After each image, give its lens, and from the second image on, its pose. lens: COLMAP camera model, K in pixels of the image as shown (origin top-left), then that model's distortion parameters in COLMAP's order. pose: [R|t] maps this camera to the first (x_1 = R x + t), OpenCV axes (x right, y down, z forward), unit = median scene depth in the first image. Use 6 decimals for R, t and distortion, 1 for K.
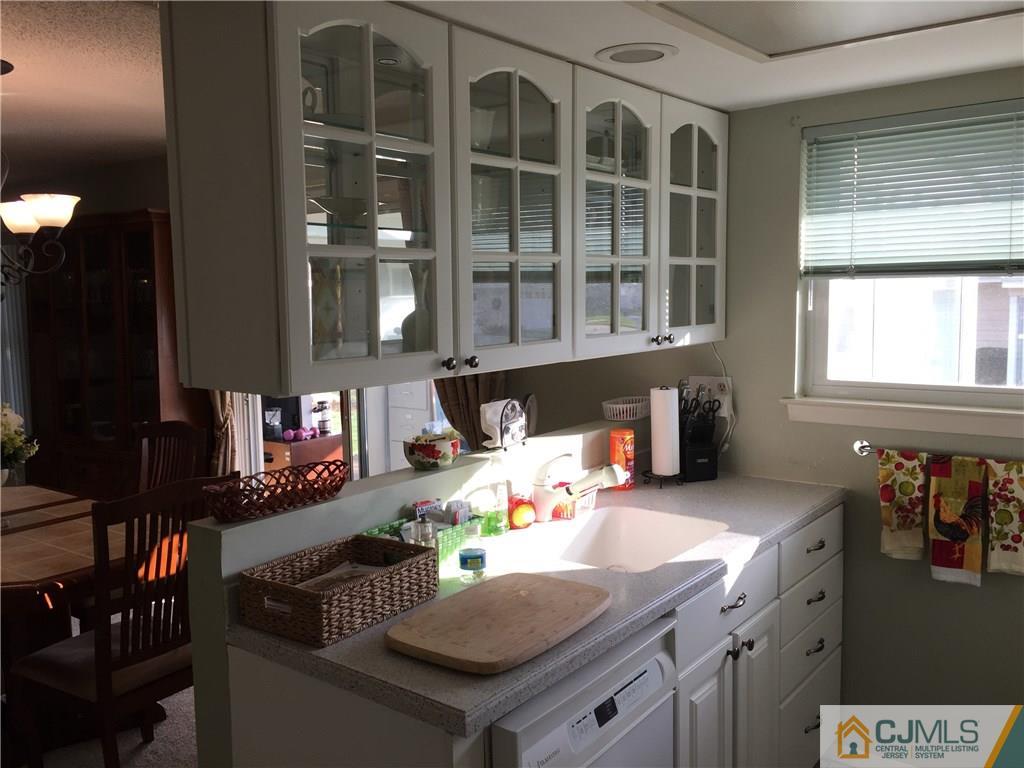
lens RADIAL K [[873.6, 0, 515.7], [0, 873.6, 375.8], [0, 0, 1]] dist [0.035352, -0.009554]
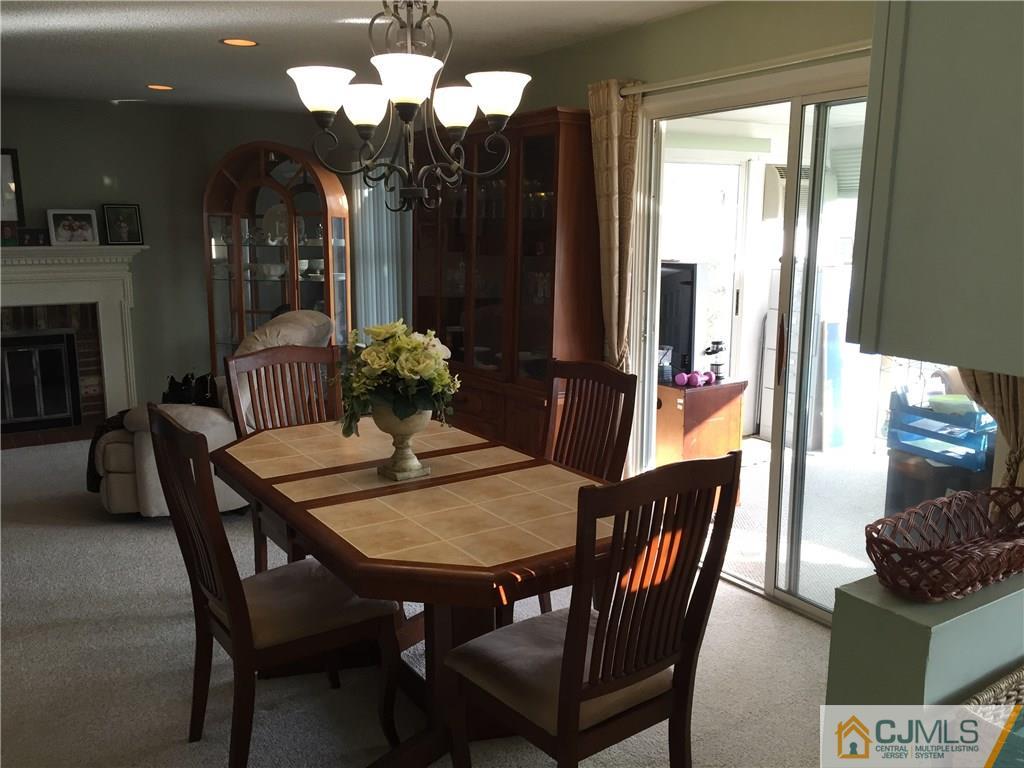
lens RADIAL K [[873.6, 0, 515.7], [0, 873.6, 375.8], [0, 0, 1]] dist [0.035352, -0.009554]
pose [[0.945092, 0.079799, -0.316913, -0.156339], [-0.053858, 0.994502, 0.089802, -0.003976], [0.322337, -0.067803, 0.944194, 0.155194]]
